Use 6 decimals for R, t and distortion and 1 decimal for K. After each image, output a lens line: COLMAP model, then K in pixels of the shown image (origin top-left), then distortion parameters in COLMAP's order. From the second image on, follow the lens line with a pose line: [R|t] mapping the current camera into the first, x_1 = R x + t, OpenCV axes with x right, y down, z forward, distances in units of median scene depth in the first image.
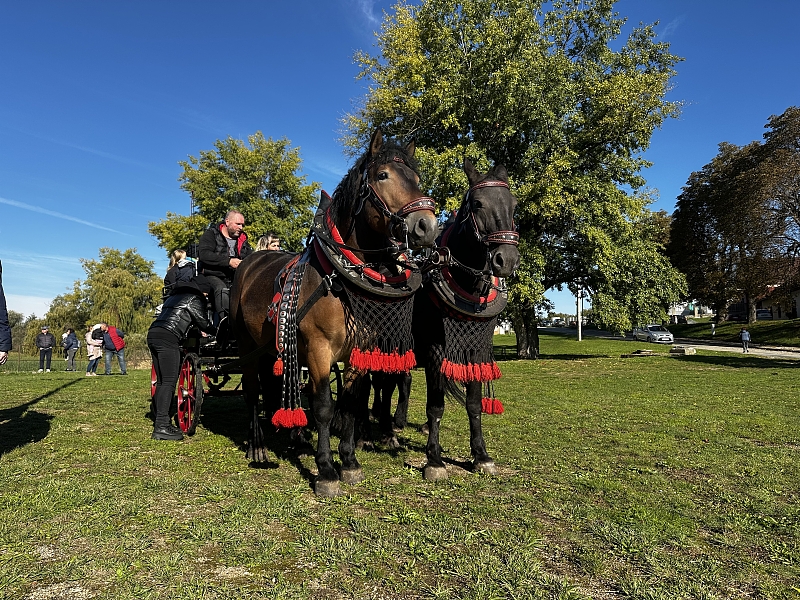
lens RADIAL K [[558.4, 0, 401.4], [0, 558.4, 310.8], [0, 0, 1]] dist [0.144463, -0.262992]
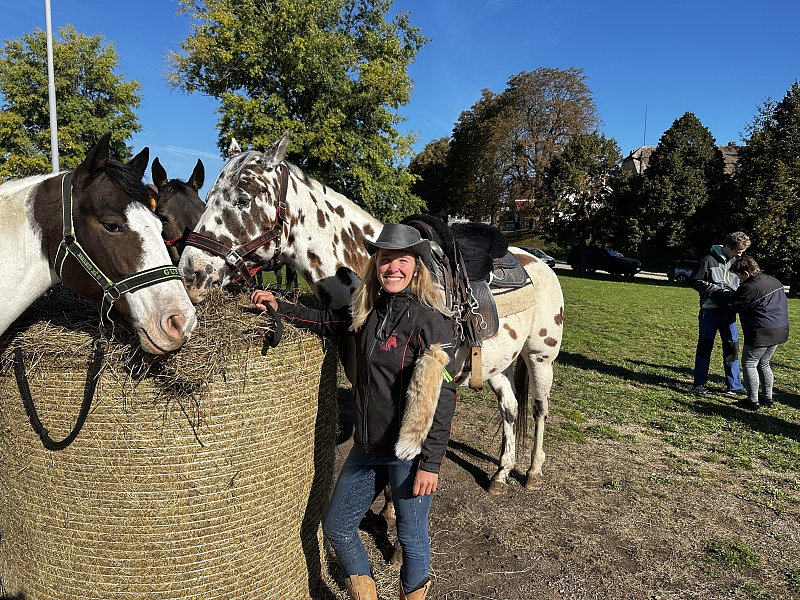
lens RADIAL K [[565.1, 0, 390.8], [0, 565.1, 304.3], [0, 0, 1]] dist [0.027347, -0.035632]
pose [[0.963664, -0.014750, 0.266709, 0.030473], [-0.031073, 0.985506, 0.166771, -0.044189], [-0.265303, -0.168999, 0.949239, -0.380345]]
